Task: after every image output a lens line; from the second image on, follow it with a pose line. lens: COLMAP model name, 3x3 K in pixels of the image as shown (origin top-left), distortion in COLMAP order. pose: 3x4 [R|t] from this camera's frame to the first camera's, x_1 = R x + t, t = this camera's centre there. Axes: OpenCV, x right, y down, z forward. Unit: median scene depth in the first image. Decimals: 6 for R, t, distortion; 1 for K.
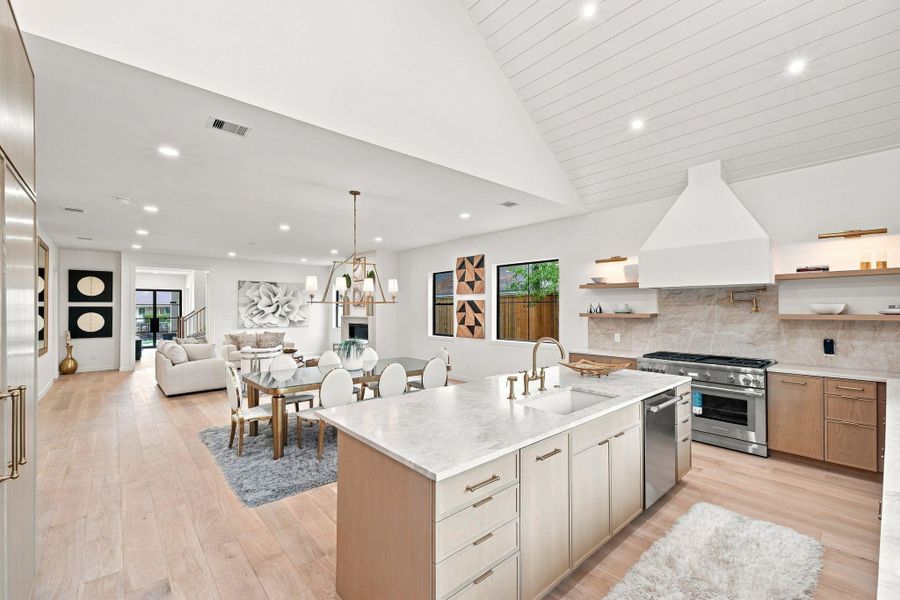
lens RADIAL K [[375.4, 0, 448.8], [0, 375.4, 302.4], [0, 0, 1]] dist [0.002262, 0.000343]
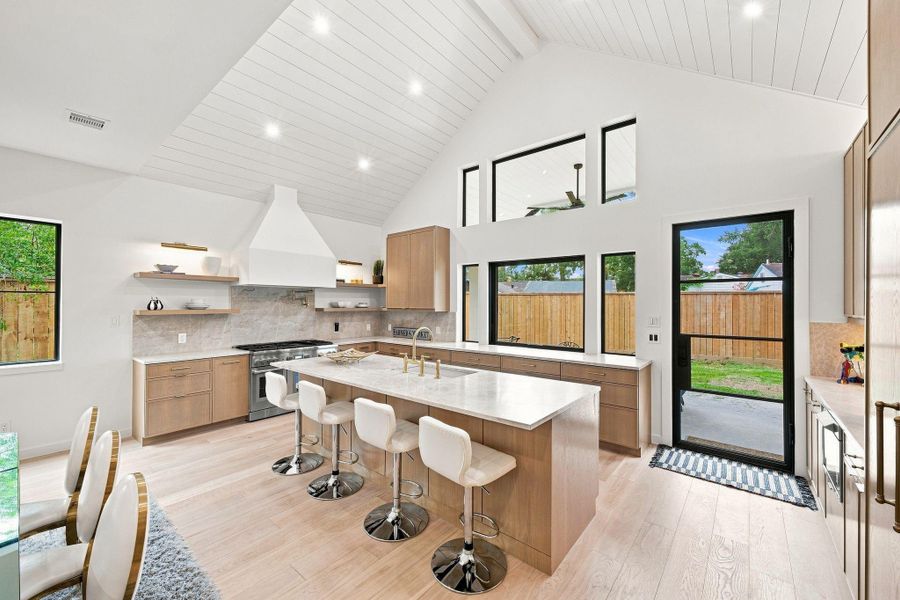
lens RADIAL K [[359.8, 0, 450.0], [0, 359.8, 300.0], [0, 0, 1]] dist [0.000605, 0.000043]
pose [[-0.156698, 0.018366, 0.987476, -0.556365], [-0.013832, 0.999688, -0.020789, 0.019606], [-0.987550, -0.016916, -0.156396, 0.637937]]
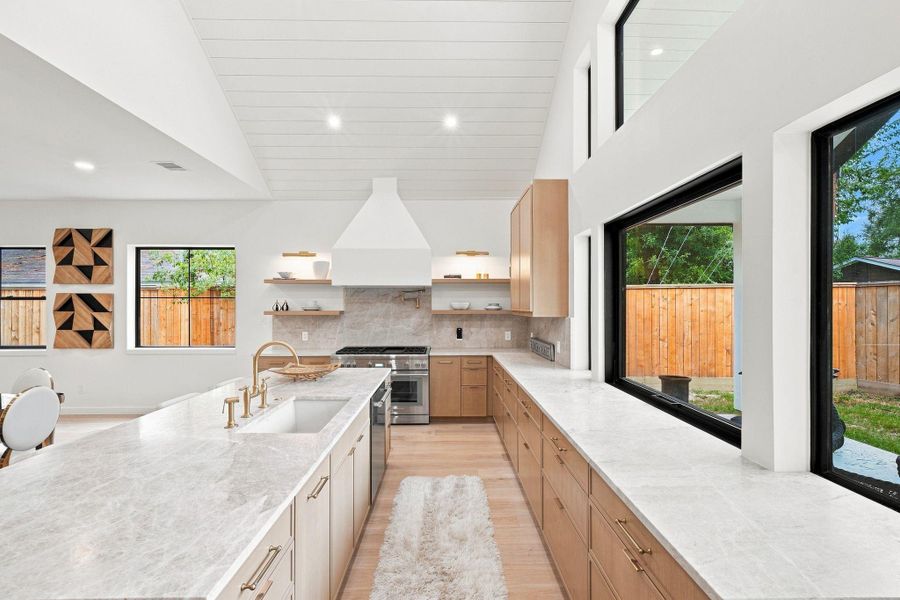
lens RADIAL K [[381.2, 0, 451.5], [0, 381.2, 306.0], [0, 0, 1]] dist [-0.015540, 0.000523]
pose [[0.646696, 0.000378, 0.762747, -0.063633], [-0.013514, 0.999849, 0.010962, 0.002121], [-0.762628, -0.017396, 0.646604, 0.101568]]
